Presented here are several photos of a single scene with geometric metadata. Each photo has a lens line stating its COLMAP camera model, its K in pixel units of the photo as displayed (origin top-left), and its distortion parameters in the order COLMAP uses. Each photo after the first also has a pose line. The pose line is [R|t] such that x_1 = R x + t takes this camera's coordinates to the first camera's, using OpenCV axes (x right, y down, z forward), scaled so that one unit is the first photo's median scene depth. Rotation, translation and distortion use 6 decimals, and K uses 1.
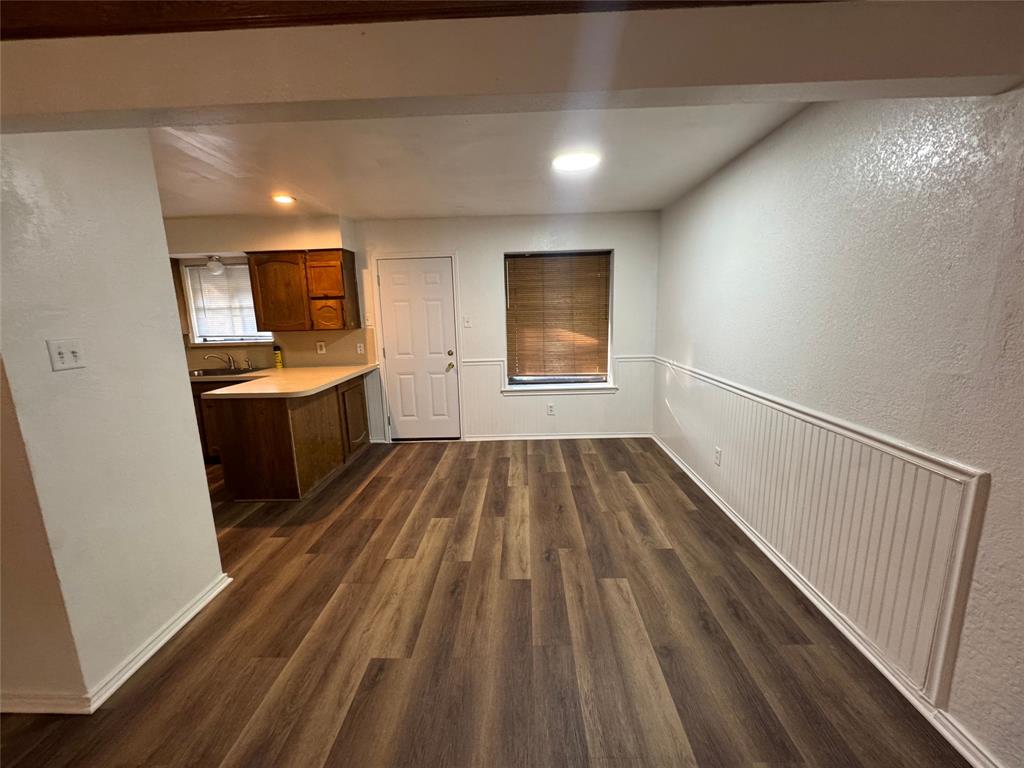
lens RADIAL K [[410.7, 0, 515.6], [0, 410.7, 385.4], [0, 0, 1]] dist [0.000394, -0.000229]
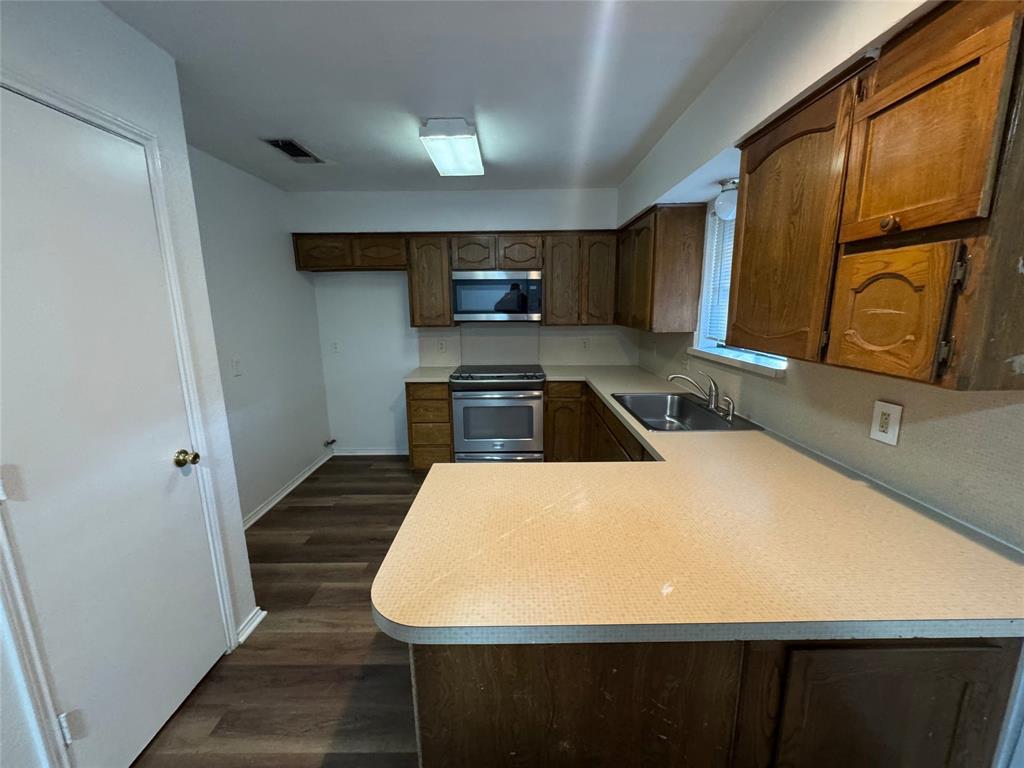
lens RADIAL K [[410.7, 0, 512.2], [0, 410.7, 385.5], [0, 0, 1]] dist [0.000394, -0.000229]
pose [[0.017329, 0.220386, -0.975259, -0.206330], [-0.168865, 0.962039, 0.214398, -0.138301], [0.985487, 0.160971, 0.053887, 0.740858]]
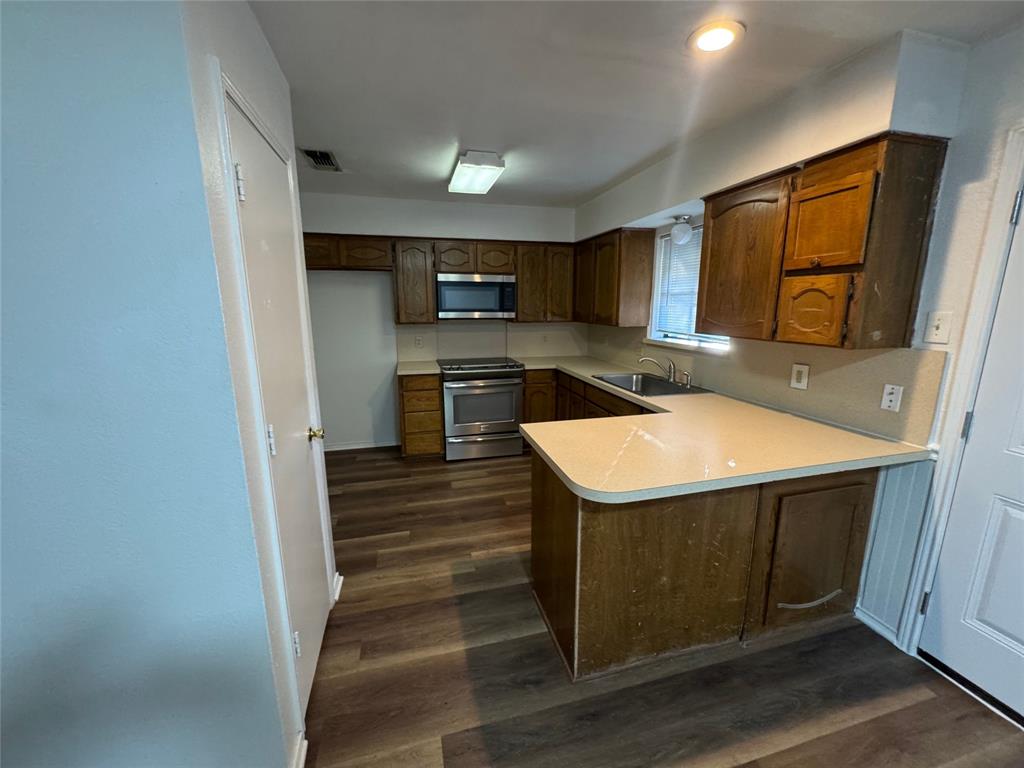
lens RADIAL K [[410.7, 0, 512.7], [0, 410.7, 385.0], [0, 0, 1]] dist [0.000394, -0.000229]
pose [[0.275610, 0.213091, -0.937353, -0.112695], [-0.177700, 0.969608, 0.168175, -0.106265], [0.944702, 0.120217, 0.305100, 0.547710]]
